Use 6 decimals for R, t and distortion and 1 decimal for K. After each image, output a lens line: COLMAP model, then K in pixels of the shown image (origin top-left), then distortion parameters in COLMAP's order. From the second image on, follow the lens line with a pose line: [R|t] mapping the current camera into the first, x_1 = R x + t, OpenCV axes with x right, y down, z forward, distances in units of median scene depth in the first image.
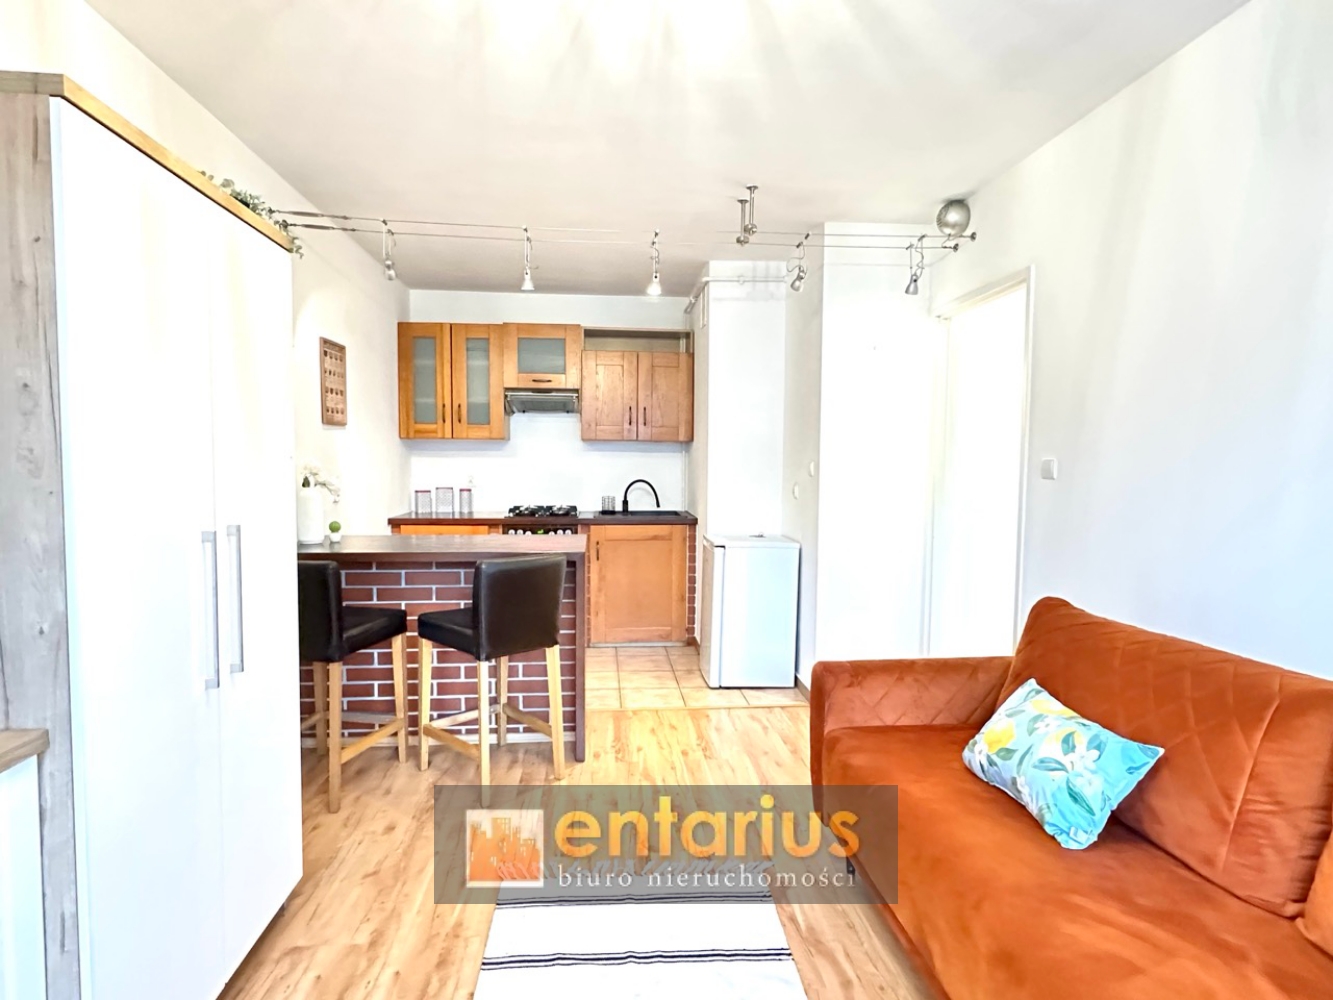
lens RADIAL K [[724.1, 0, 664.8], [0, 724.1, 505.8], [0, 0, 1]] dist [0.000218, 0.000093]
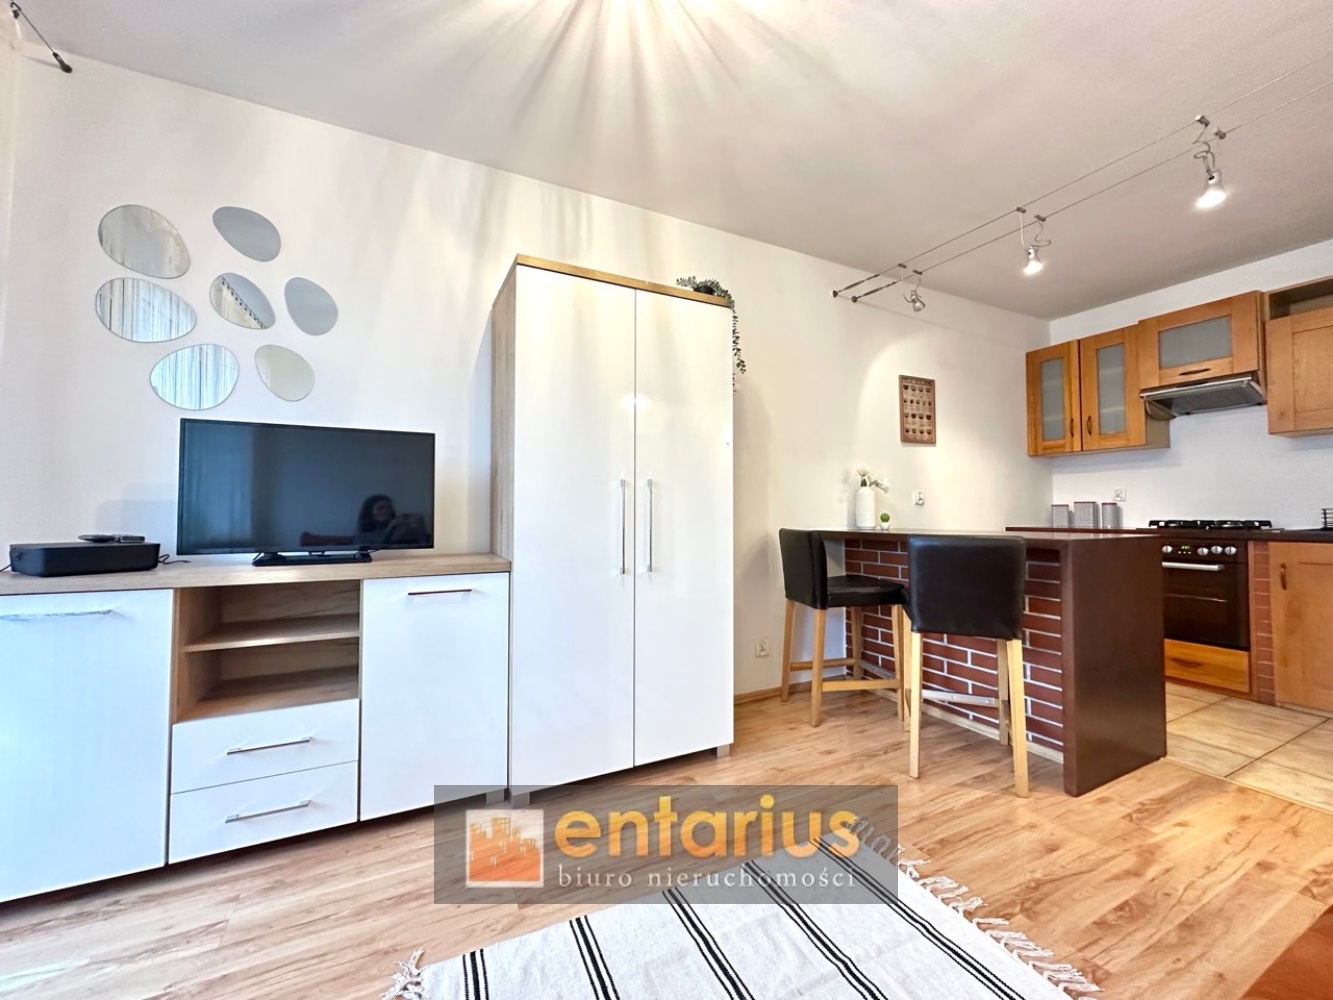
lens RADIAL K [[530.7, 0, 669.2], [0, 530.7, 499.6], [0, 0, 1]] dist [-0.002215, 0.000979]
pose [[0.371071, -0.032410, -0.928039, 0.177330], [-0.053043, 0.997019, -0.056028, 0.046079], [0.927089, 0.070016, 0.368245, 0.202083]]
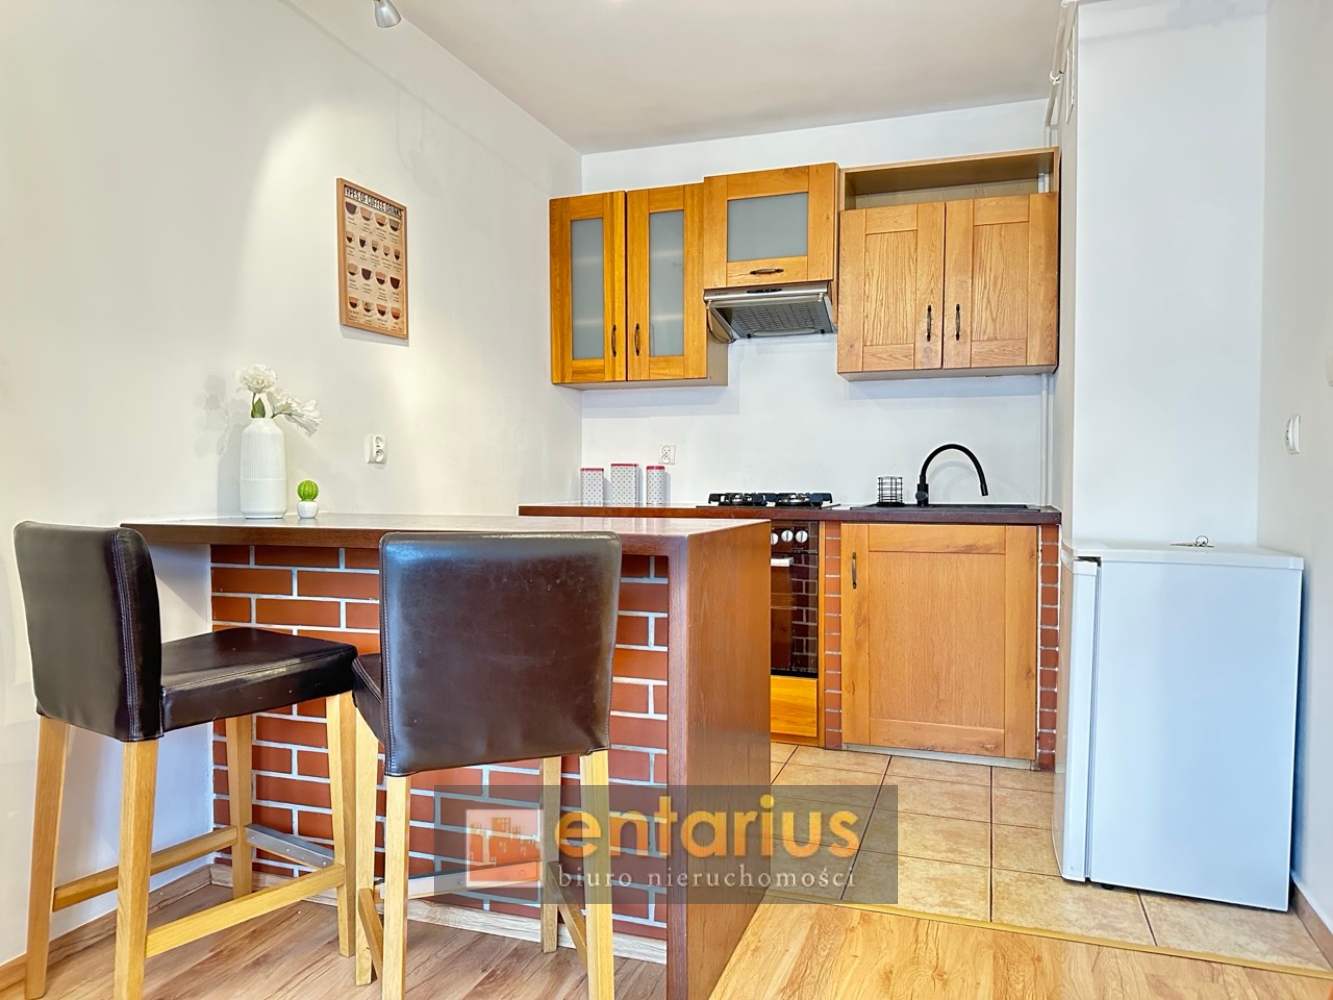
lens RADIAL K [[935.6, 0, 666.8], [0, 935.6, 507.1], [0, 0, 1]] dist [0.046646, -0.053252]
pose [[0.912467, 0.005146, -0.409117, 0.062153], [-0.020738, 0.999217, -0.033685, 0.039967], [0.408624, 0.039221, 0.911860, 0.299220]]
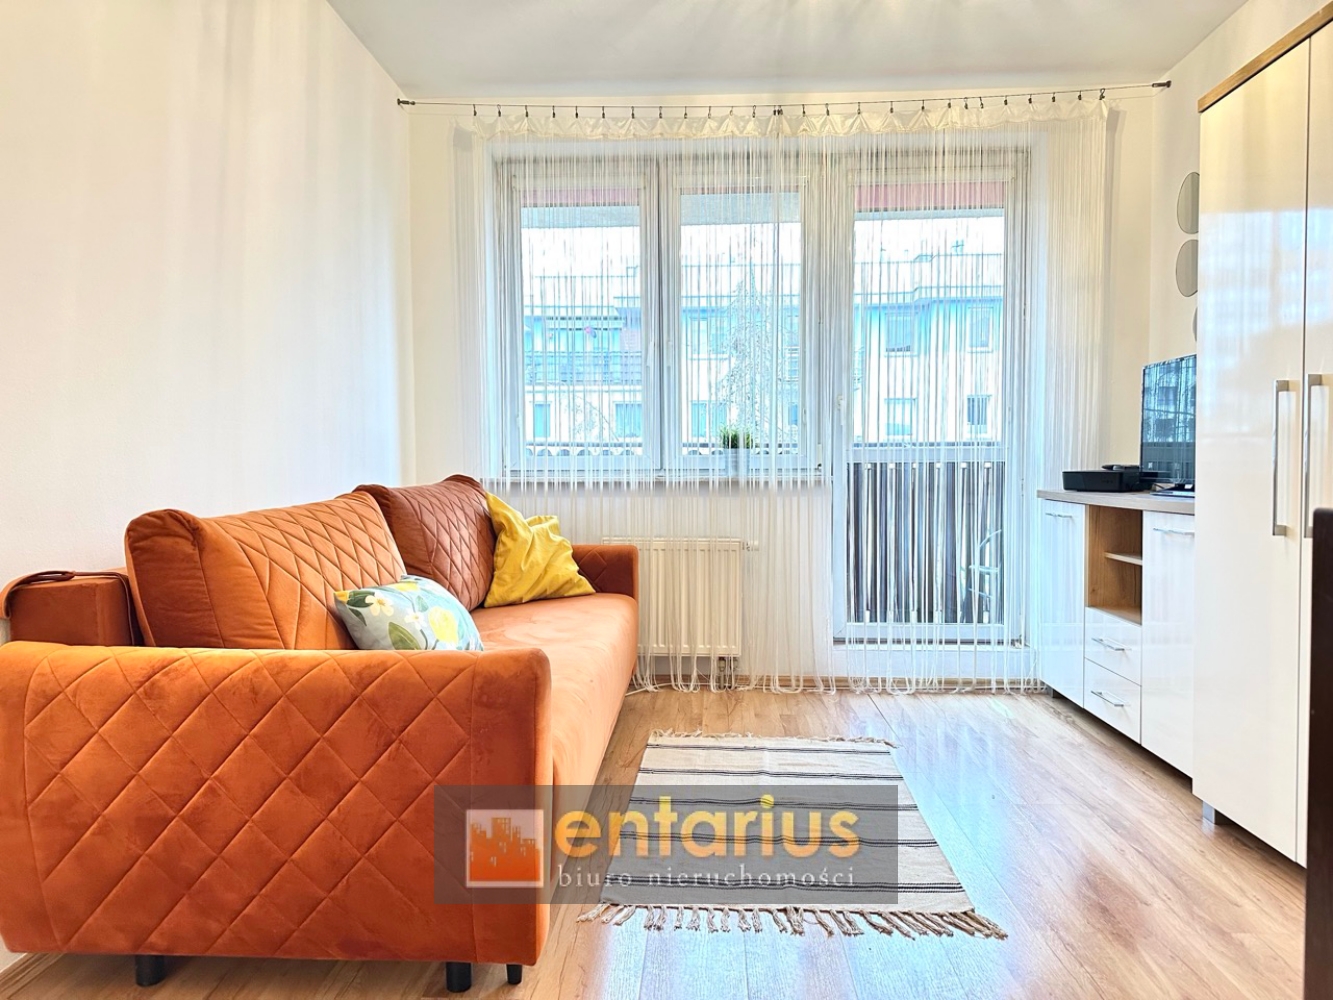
lens RADIAL K [[935.6, 0, 664.1], [0, 935.6, 508.8], [0, 0, 1]] dist [0.046646, -0.053252]
pose [[-0.990899, -0.009645, 0.134259, 0.016890], [0.004781, 0.994278, 0.106715, 0.021989], [-0.134520, 0.106386, -0.985183, 0.770423]]
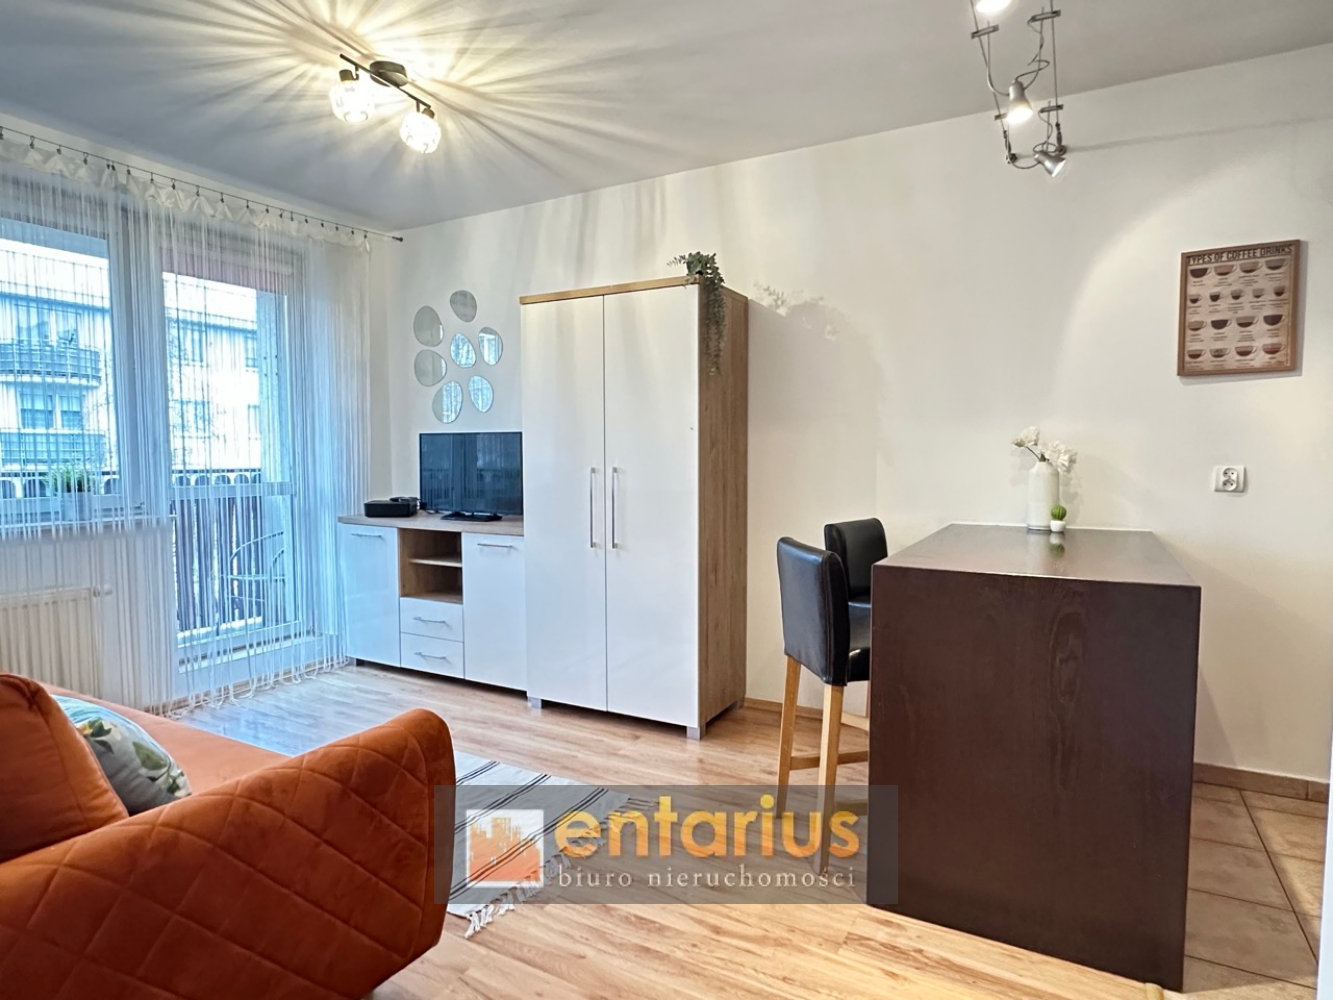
lens RADIAL K [[768.1, 0, 665.1], [0, 768.1, 505.4], [0, 0, 1]] dist [-0.003614, 0.000216]
pose [[-0.558930, 0.047850, -0.827833, 0.314430], [-0.056435, 0.993824, 0.095547, -0.022916], [0.827292, 0.100123, -0.552777, 0.732723]]
